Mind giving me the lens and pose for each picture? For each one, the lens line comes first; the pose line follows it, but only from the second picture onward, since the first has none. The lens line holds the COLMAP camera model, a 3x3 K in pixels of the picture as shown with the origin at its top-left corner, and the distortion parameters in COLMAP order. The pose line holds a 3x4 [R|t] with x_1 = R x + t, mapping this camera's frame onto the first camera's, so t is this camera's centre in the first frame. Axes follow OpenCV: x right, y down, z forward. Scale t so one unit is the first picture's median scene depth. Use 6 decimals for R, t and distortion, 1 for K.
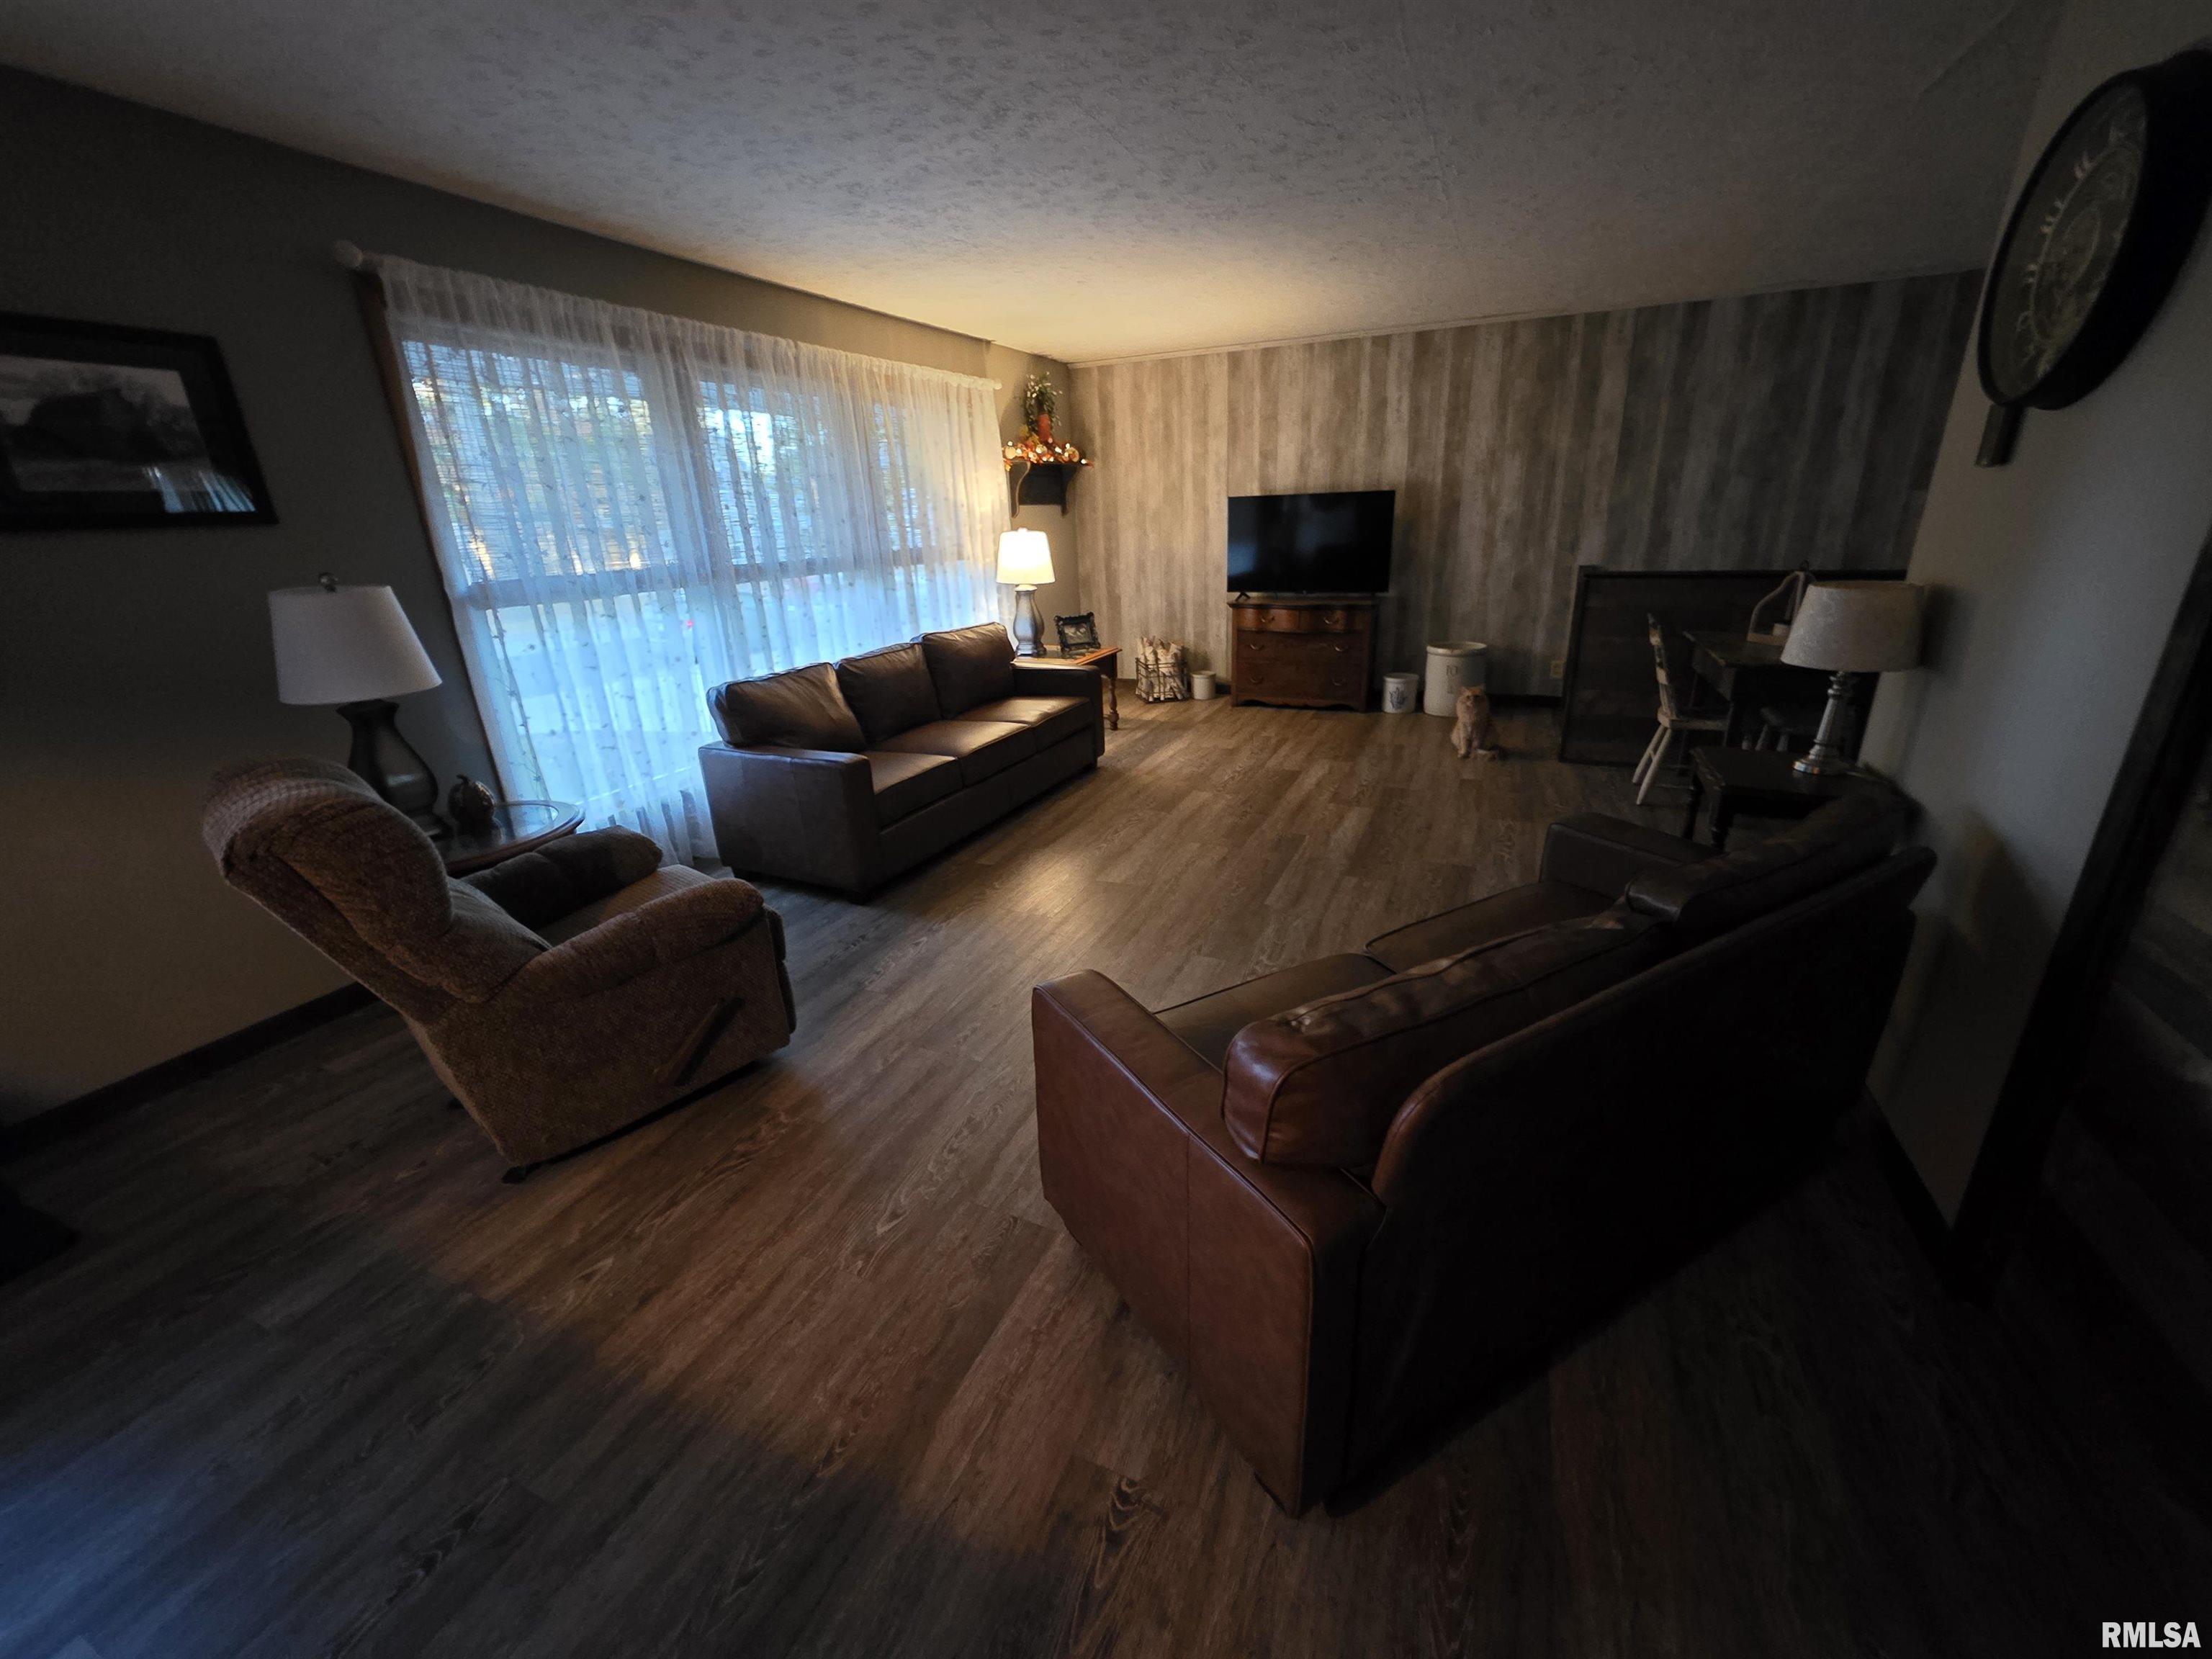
lens RADIAL K [[880.2, 0, 1102.2], [0, 880.2, 828.3], [0, 0, 1]] dist [0.001474, -0.000154]
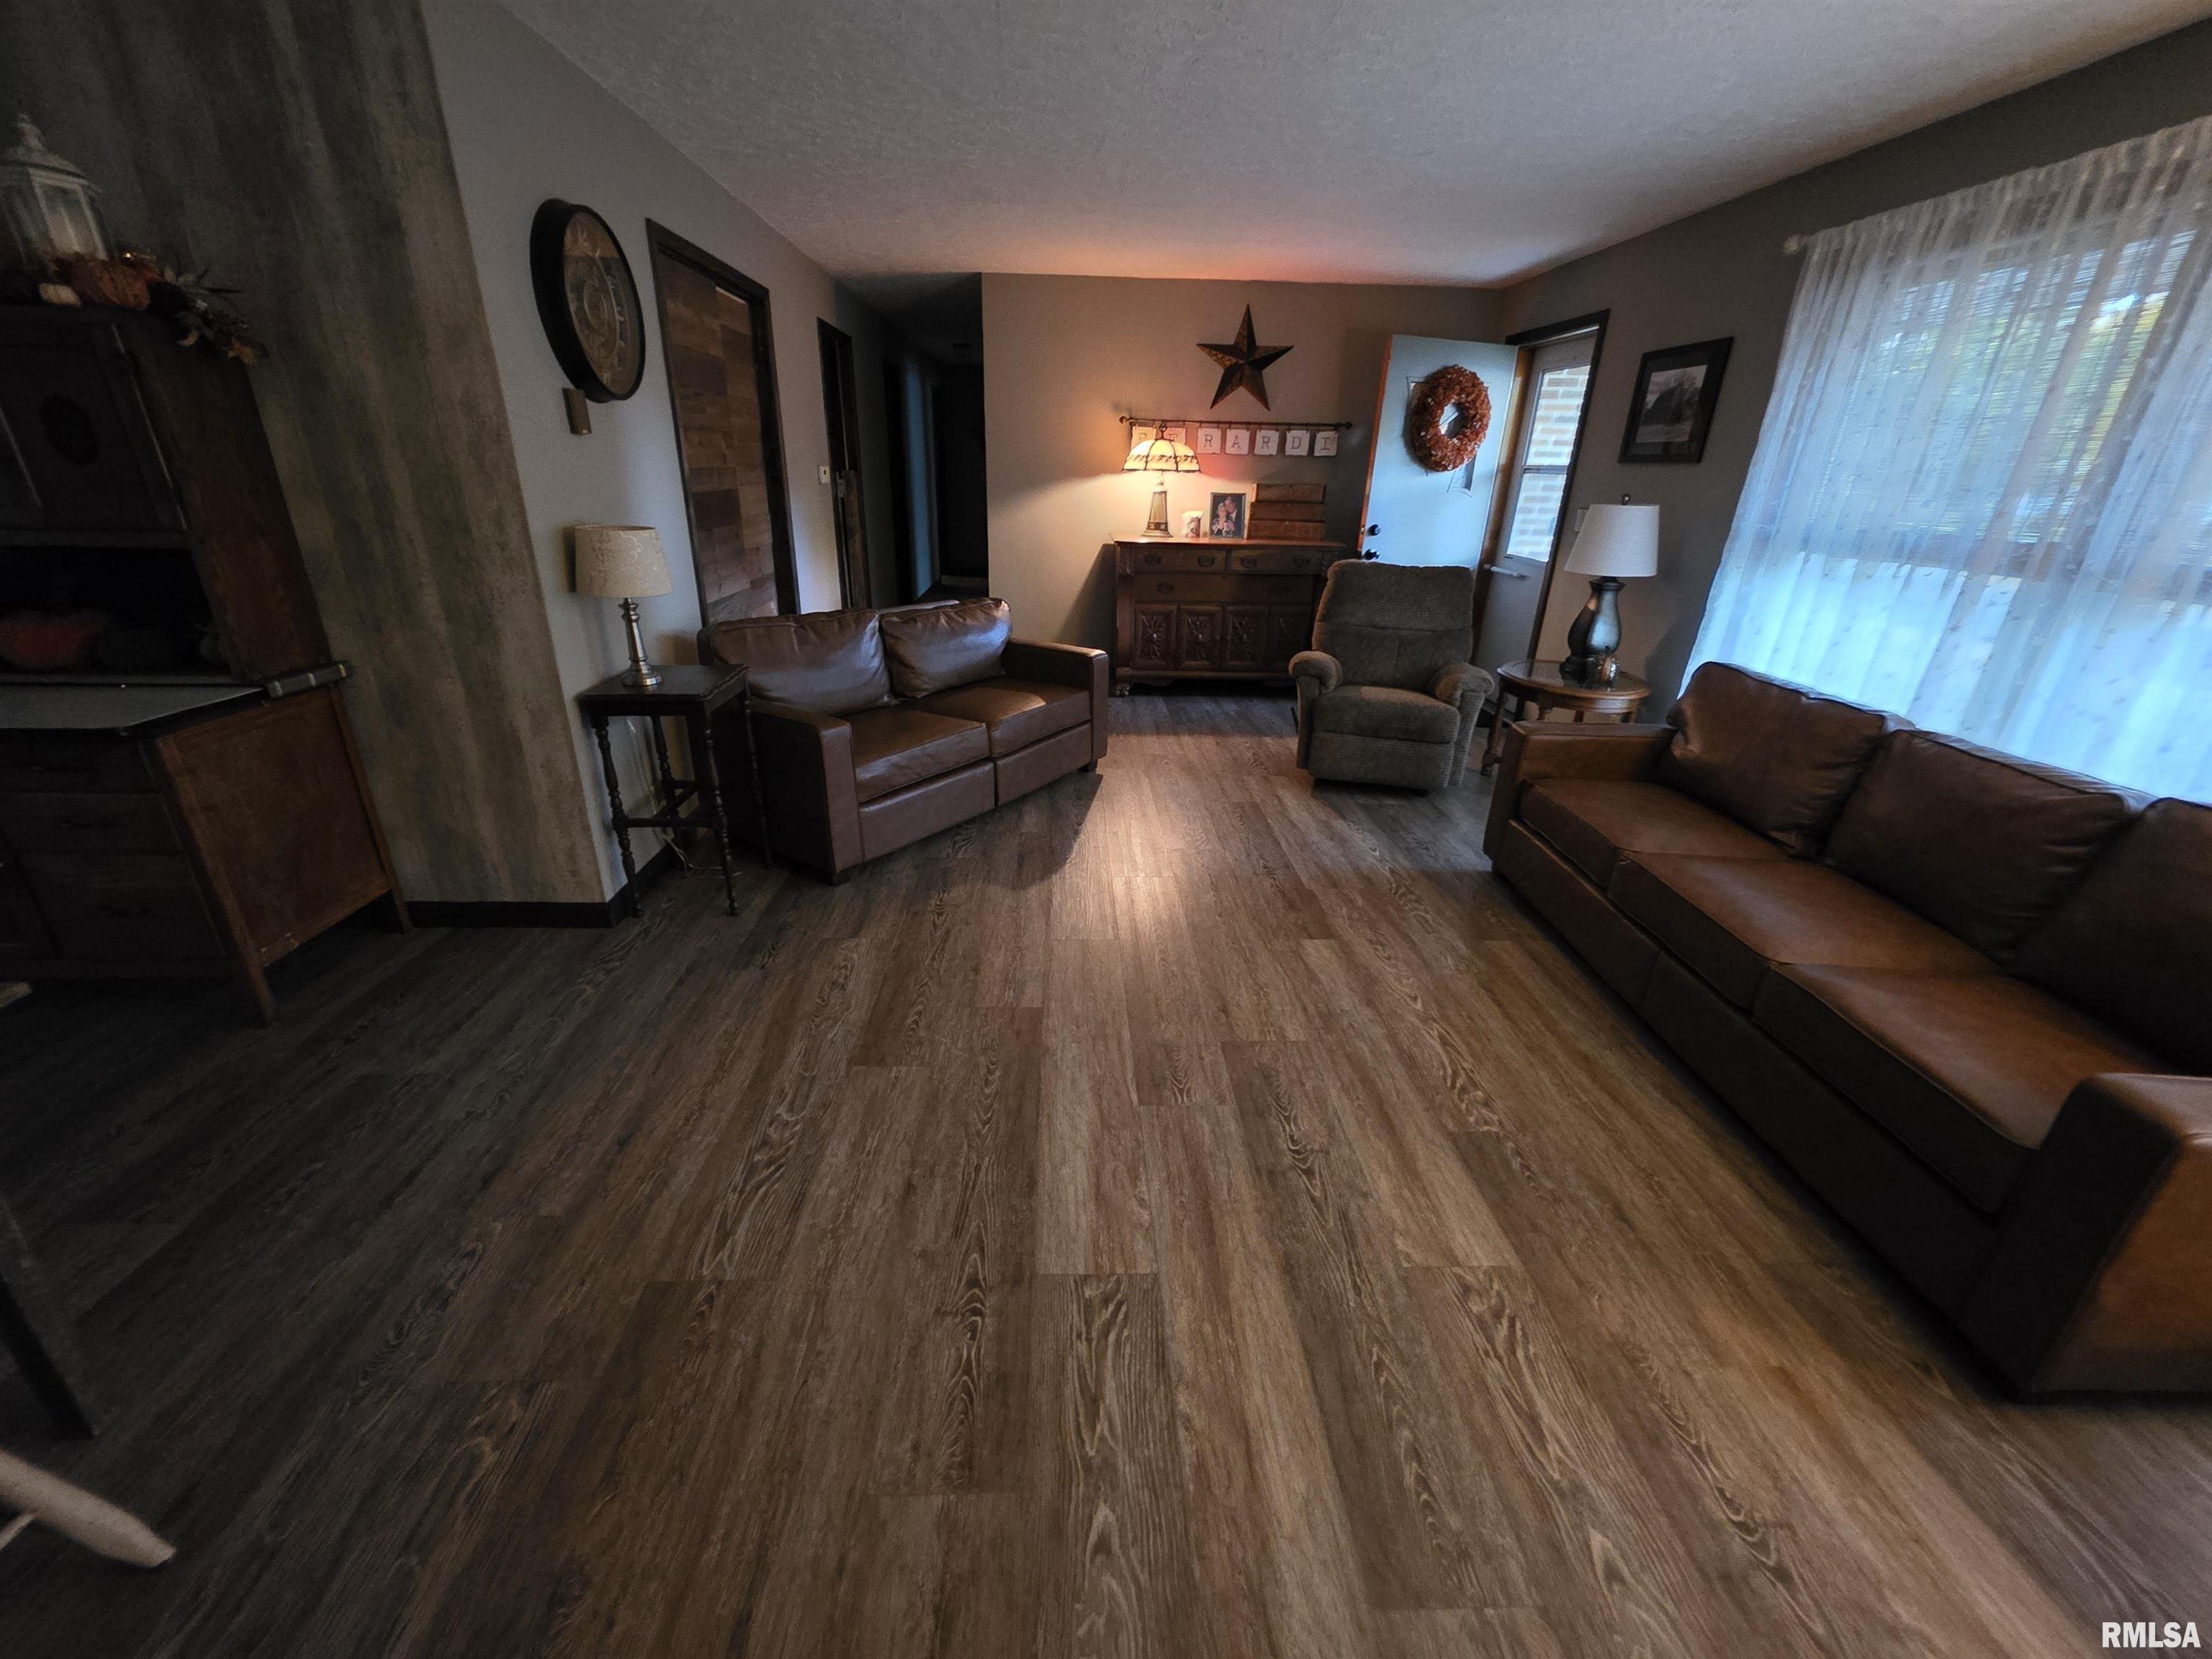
lens RADIAL K [[880.2, 0, 1102.2], [0, 880.2, 828.3], [0, 0, 1]] dist [0.001474, -0.000154]
pose [[-0.894894, 0.183250, -0.406921, 0.428712], [-0.145778, 0.741759, 0.654632, -0.447073], [0.421798, 0.645146, -0.637081, 1.201347]]
